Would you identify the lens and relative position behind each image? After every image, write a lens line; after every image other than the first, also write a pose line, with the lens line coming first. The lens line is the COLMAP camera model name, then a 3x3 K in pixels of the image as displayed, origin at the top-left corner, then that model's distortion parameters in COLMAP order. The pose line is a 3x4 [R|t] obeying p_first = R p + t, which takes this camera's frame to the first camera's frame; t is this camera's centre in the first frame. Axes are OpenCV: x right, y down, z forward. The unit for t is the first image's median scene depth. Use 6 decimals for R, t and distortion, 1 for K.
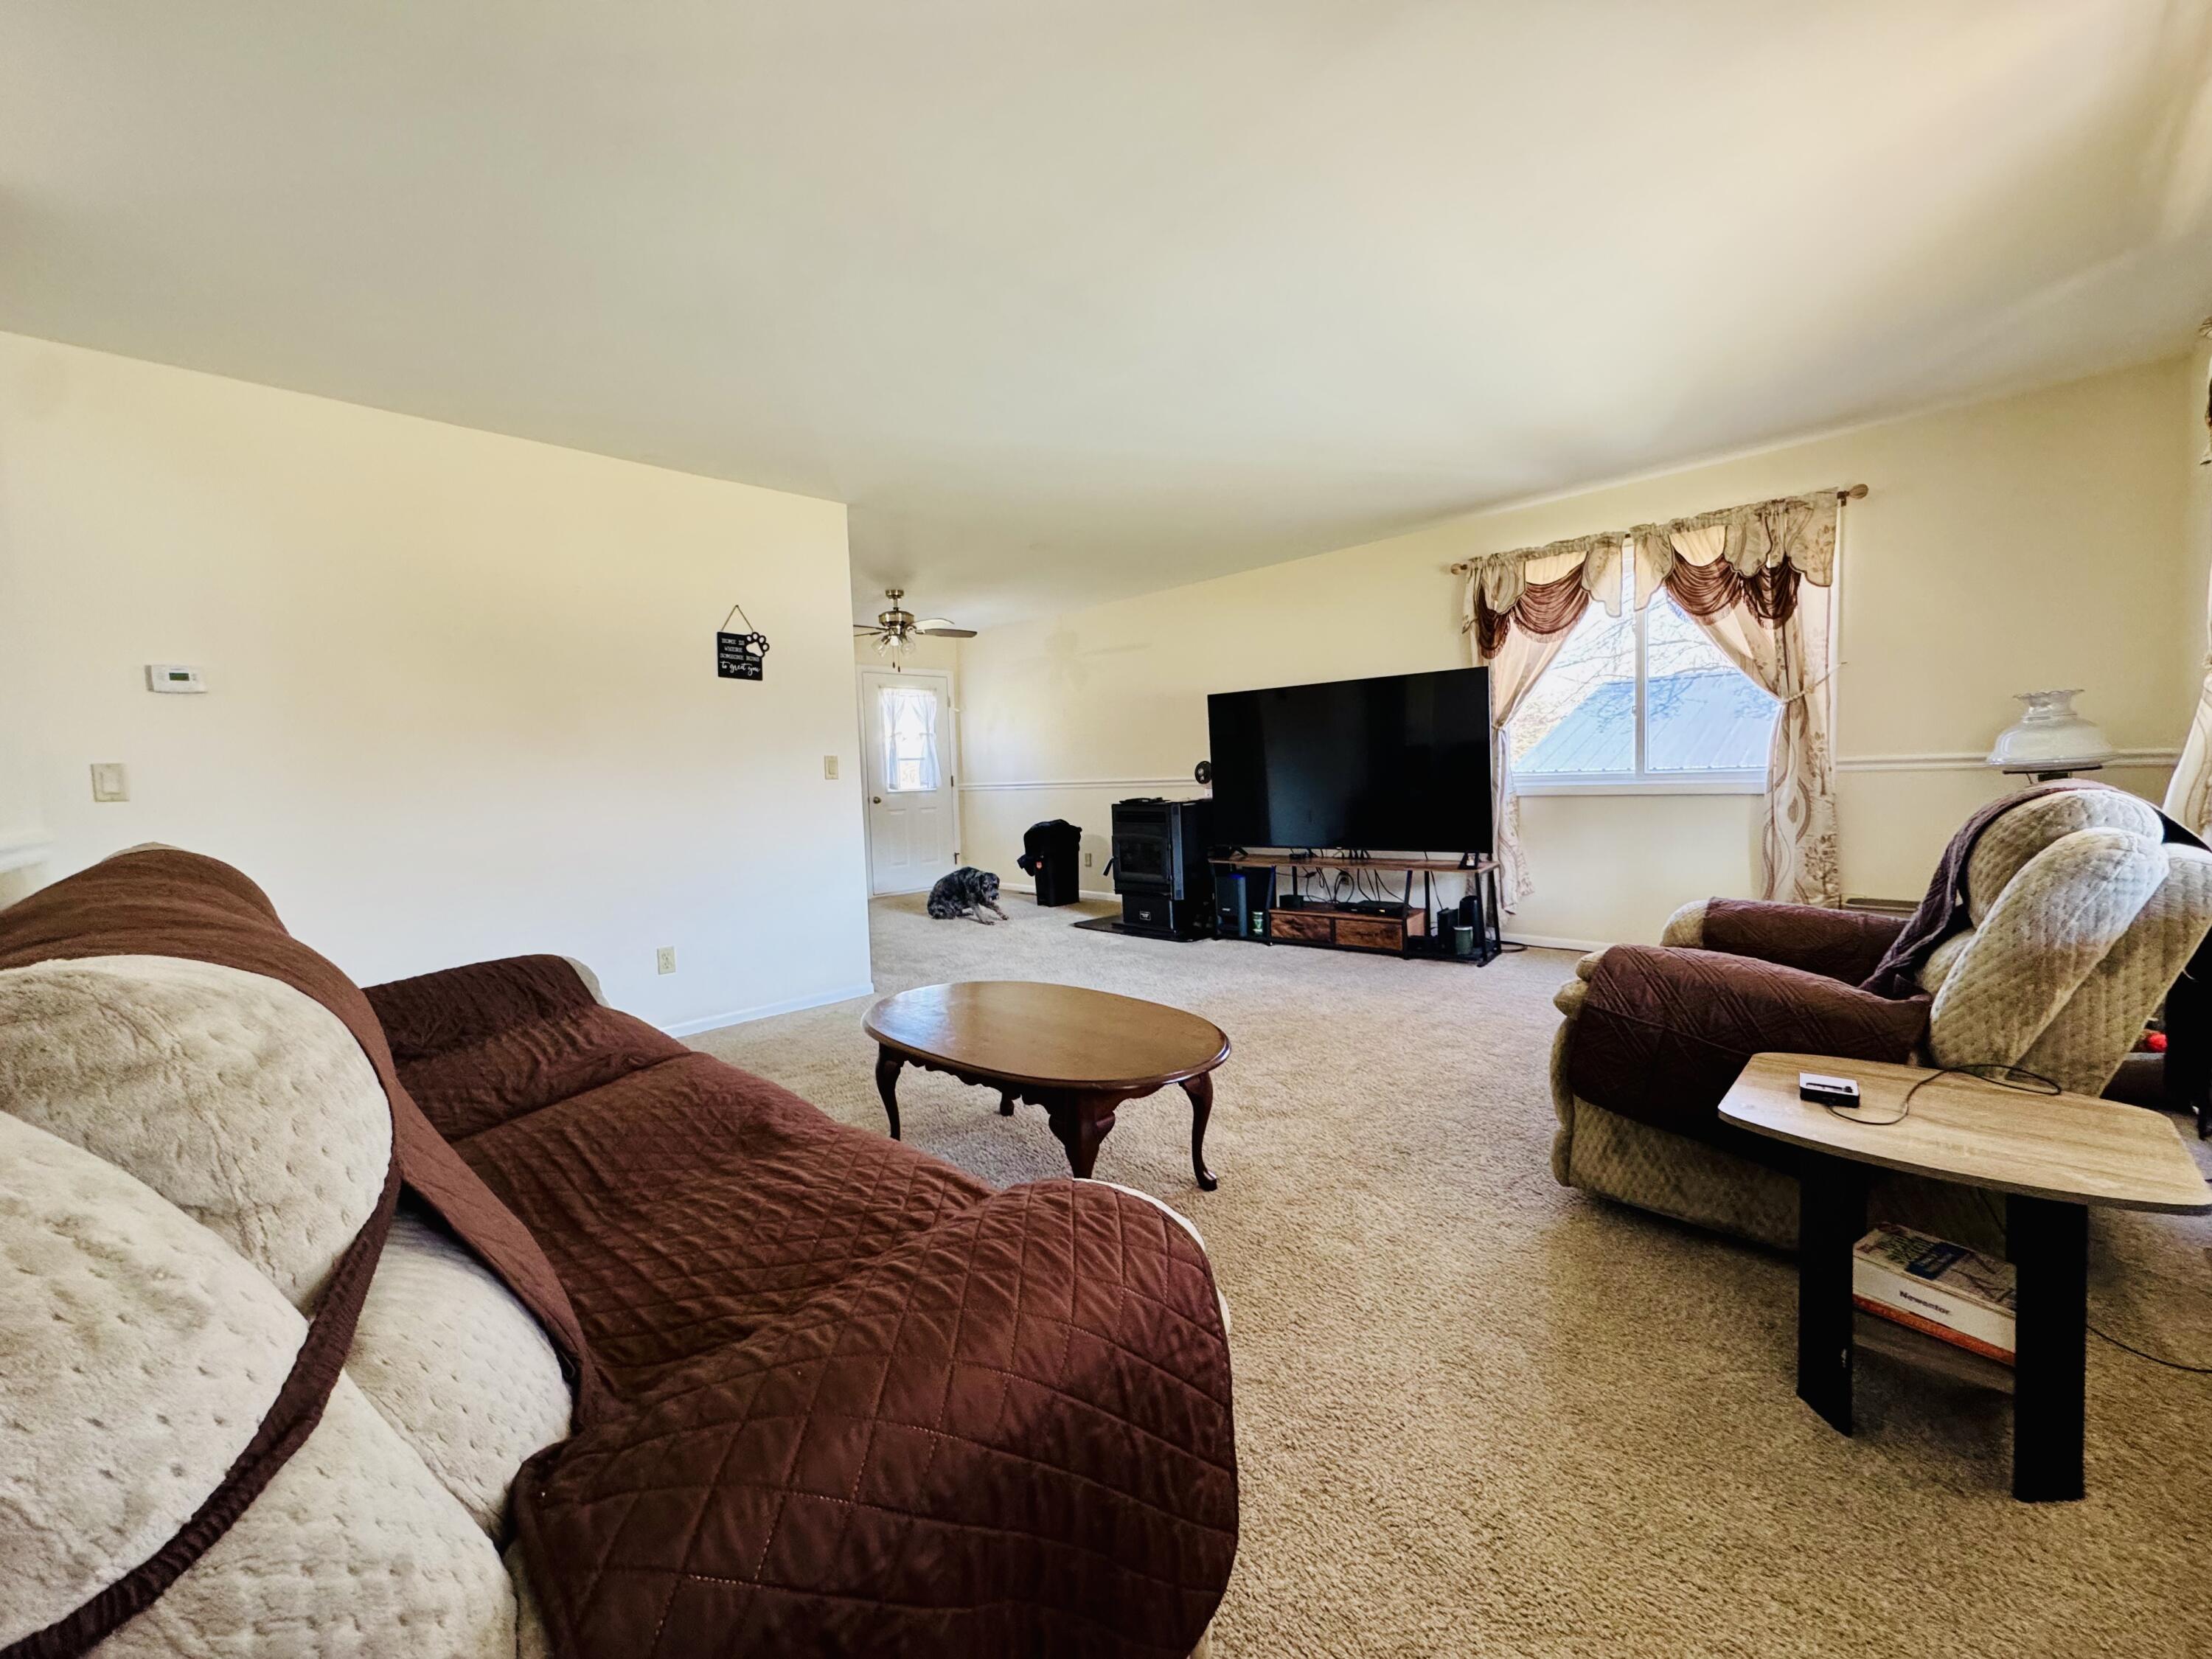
lens RADIAL K [[887.1, 0, 1100.7], [0, 887.1, 827.6], [0, 0, 1]] dist [-0.003919, 0.000493]
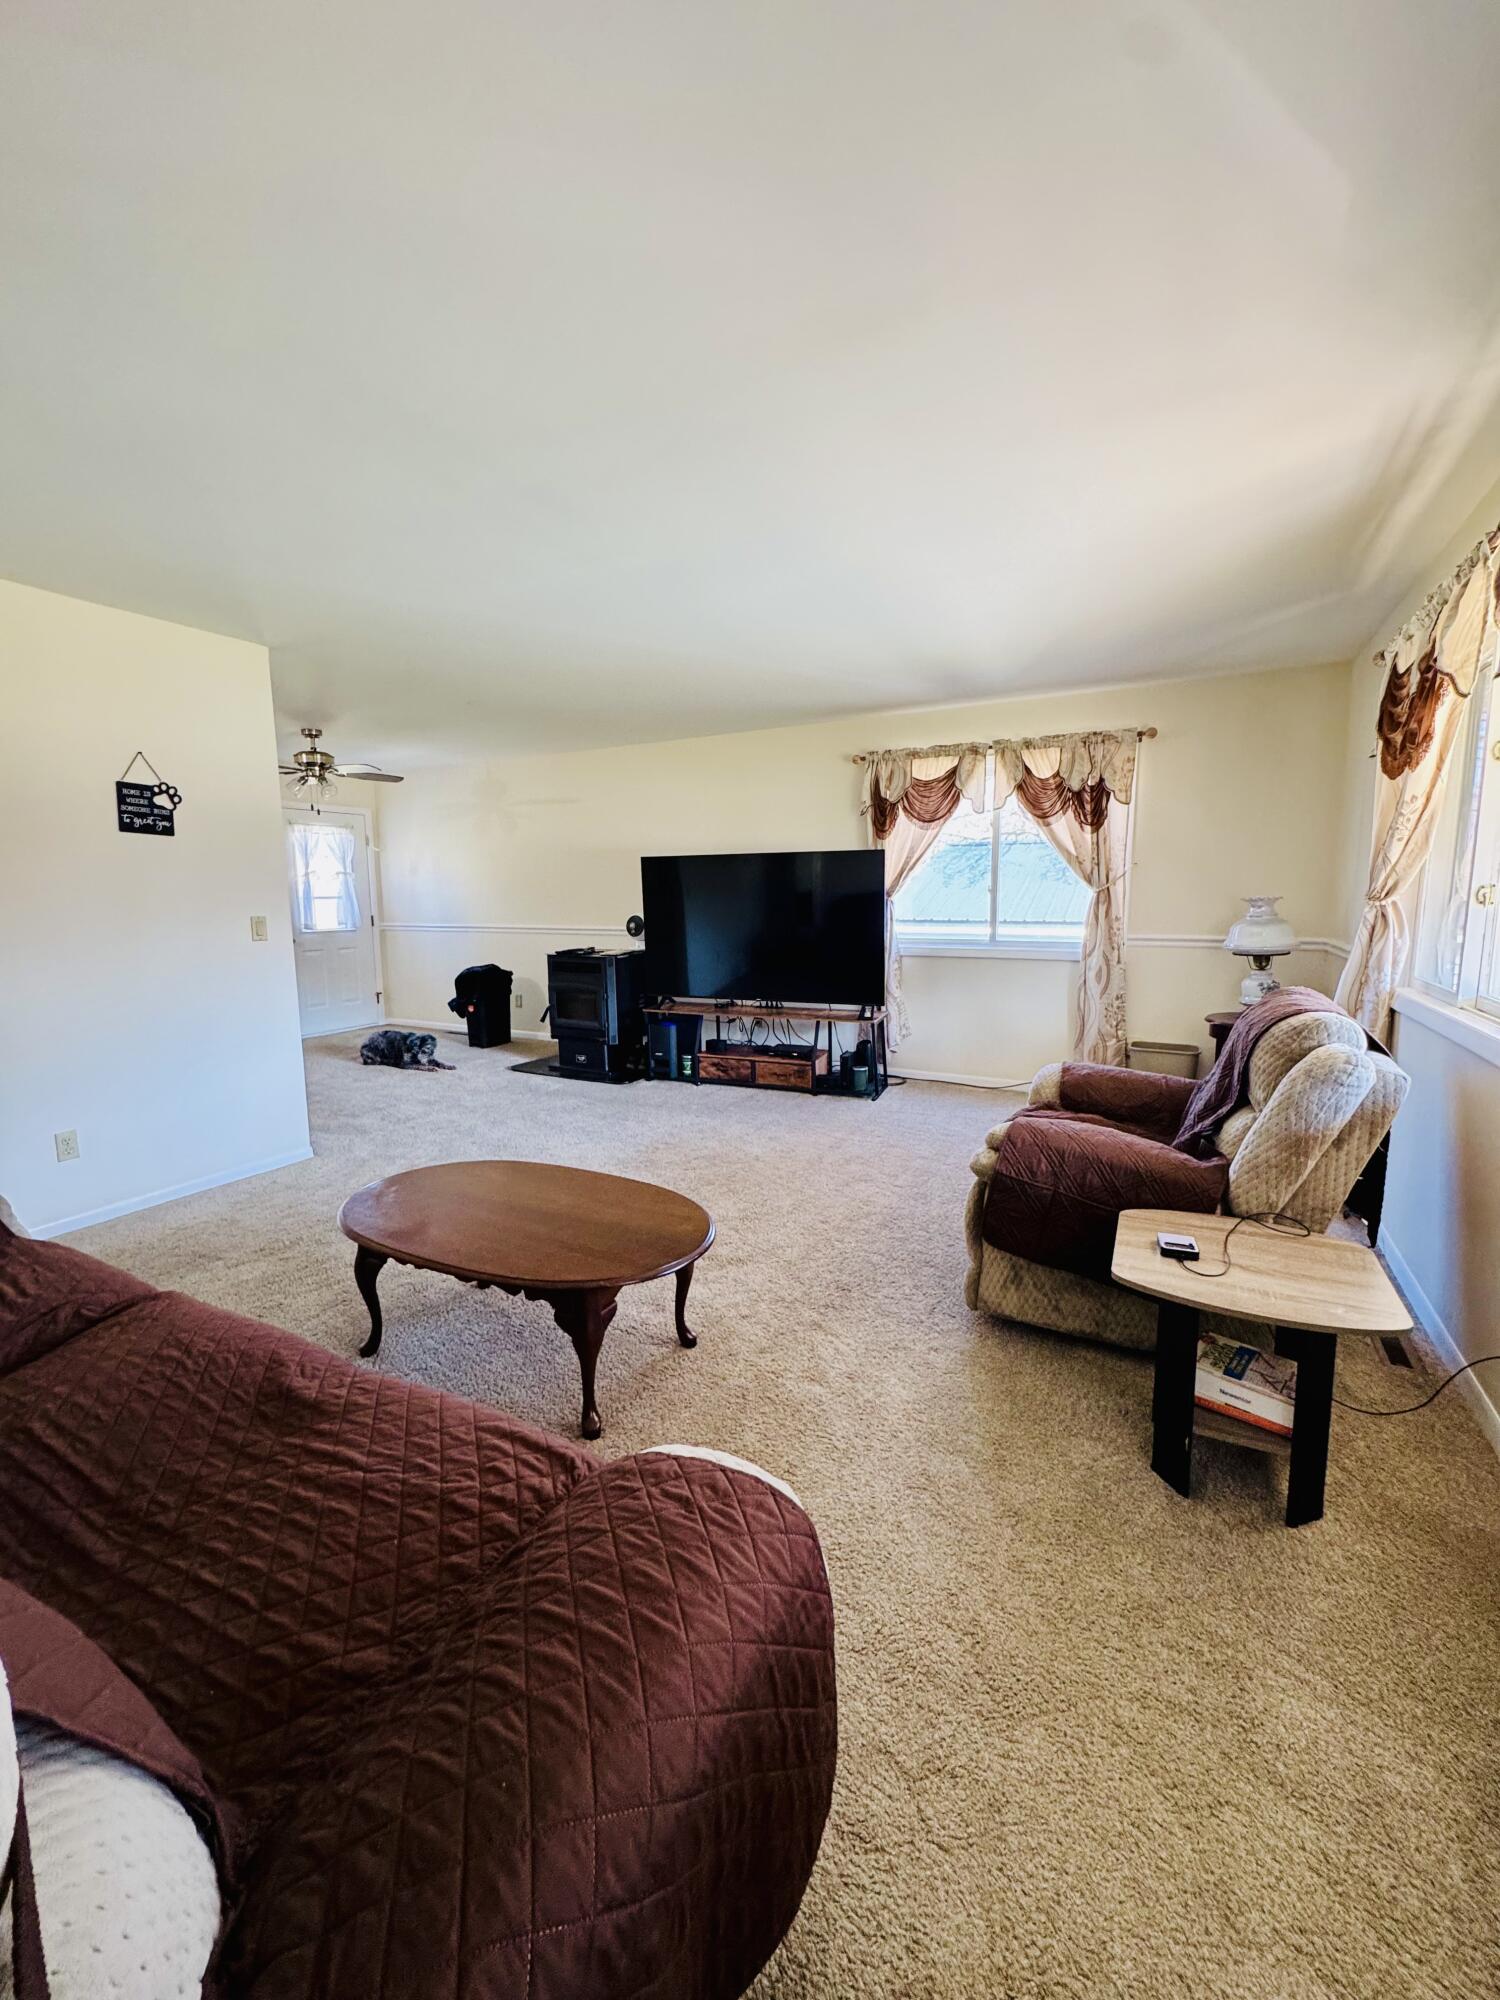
lens RADIAL K [[802.0, 0, 760.8], [0, 802.0, 1007.2], [0, 0, 1]] dist [-0.003919, 0.000493]
pose [[0.955980, -0.011713, 0.293197, -0.099731], [-0.007107, 0.997985, 0.063043, -0.101152], [-0.293345, -0.062352, 0.953971, 0.033448]]
